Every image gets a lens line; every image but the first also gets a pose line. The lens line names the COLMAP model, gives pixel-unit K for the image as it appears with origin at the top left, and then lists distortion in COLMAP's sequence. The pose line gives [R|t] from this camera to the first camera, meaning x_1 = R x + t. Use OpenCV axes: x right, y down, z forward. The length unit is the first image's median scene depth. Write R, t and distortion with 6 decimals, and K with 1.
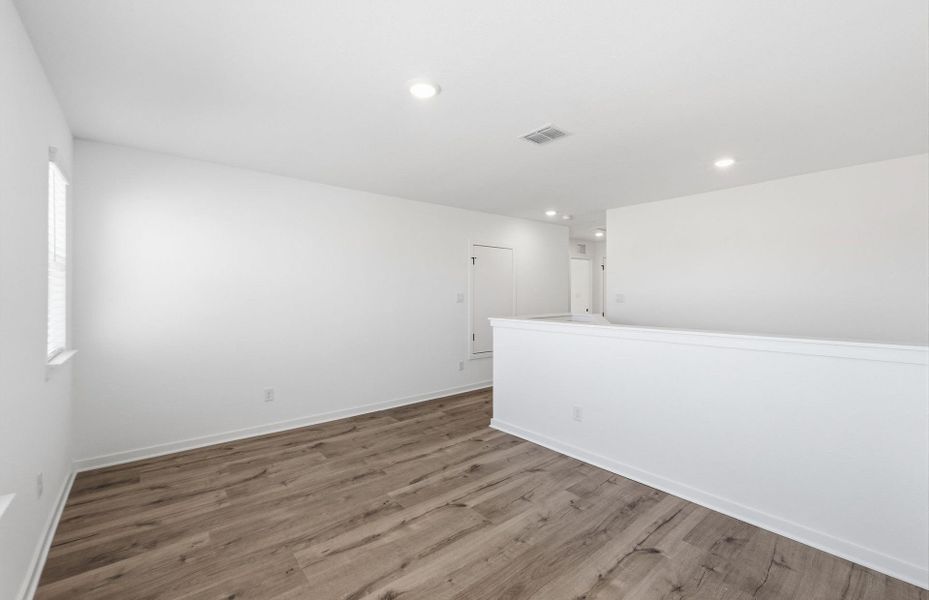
lens RADIAL K [[387.1, 0, 467.7], [0, 387.1, 293.3], [0, 0, 1]] dist [-0.006018, 0.000029]
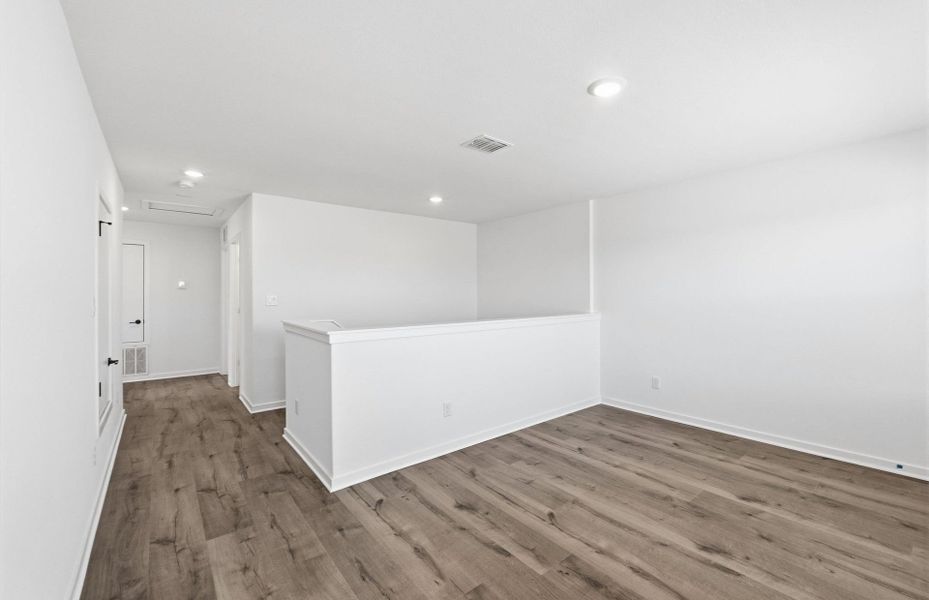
lens RADIAL K [[387.1, 0, 467.7], [0, 387.1, 293.3], [0, 0, 1]] dist [-0.006018, 0.000029]
pose [[0.021592, 0.001632, 0.999766, -0.872014], [0.007374, 0.999971, -0.001792, -0.002679], [-0.999740, 0.007411, 0.021579, 1.051012]]
